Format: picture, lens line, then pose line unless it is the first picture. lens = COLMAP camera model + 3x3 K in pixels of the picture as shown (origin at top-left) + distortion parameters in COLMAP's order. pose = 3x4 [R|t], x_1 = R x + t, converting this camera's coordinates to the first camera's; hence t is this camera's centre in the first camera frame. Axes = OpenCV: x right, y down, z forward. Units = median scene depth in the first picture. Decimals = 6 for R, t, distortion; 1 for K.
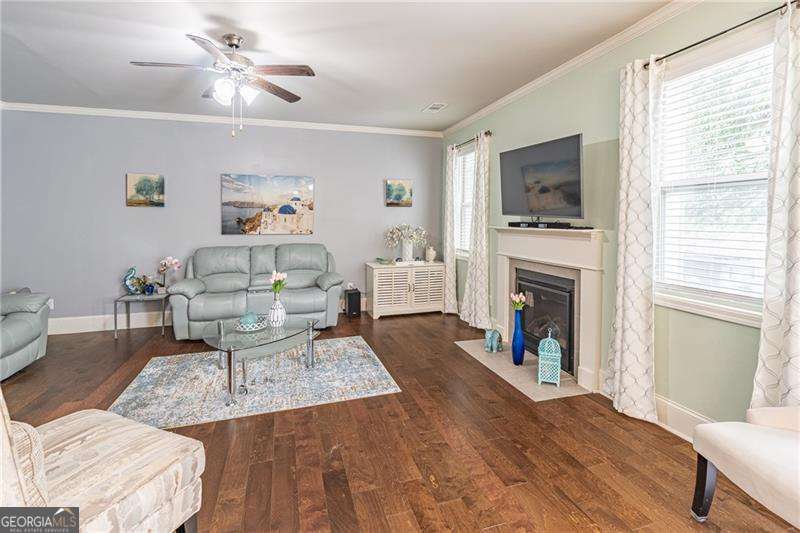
lens RADIAL K [[380.0, 0, 403.4], [0, 380.0, 221.9], [0, 0, 1]] dist [-0.001149, -0.000327]
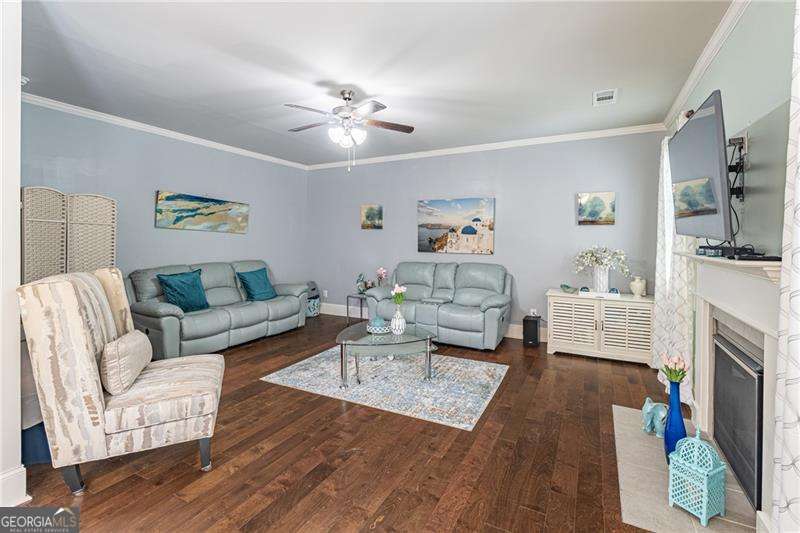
lens RADIAL K [[367.2, 0, 399.8], [0, 367.2, 239.6], [0, 0, 1]] dist [0.000462, -0.000159]
pose [[0.698205, 0.007006, -0.715863, 0.318782], [-0.011756, 0.999929, -0.001680, -0.002391], [0.715801, 0.009589, 0.698238, 0.171411]]
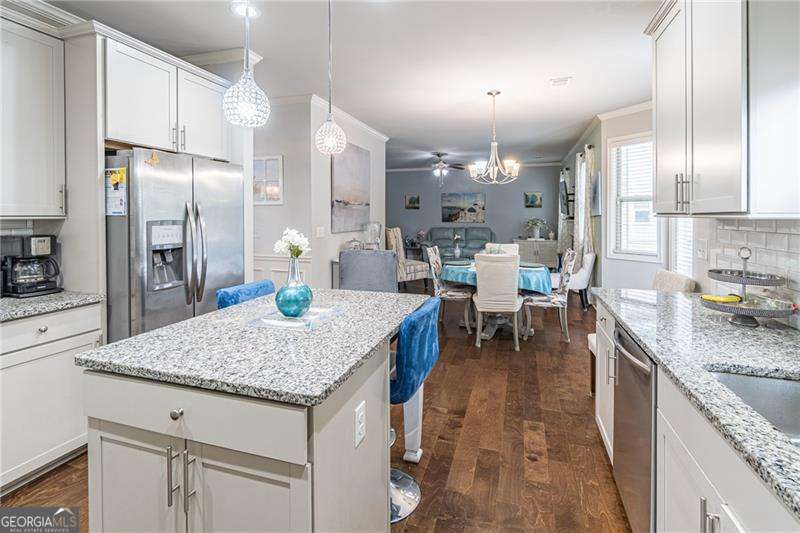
lens RADIAL K [[394.0, 0, 396.1], [0, 394.0, 217.2], [0, 0, 1]] dist [-0.001646, -0.000016]
pose [[0.821913, 0.005852, -0.569583, 0.609269], [-0.004880, 0.999983, 0.003231, 0.001409], [0.569592, 0.000124, 0.821928, -1.033605]]
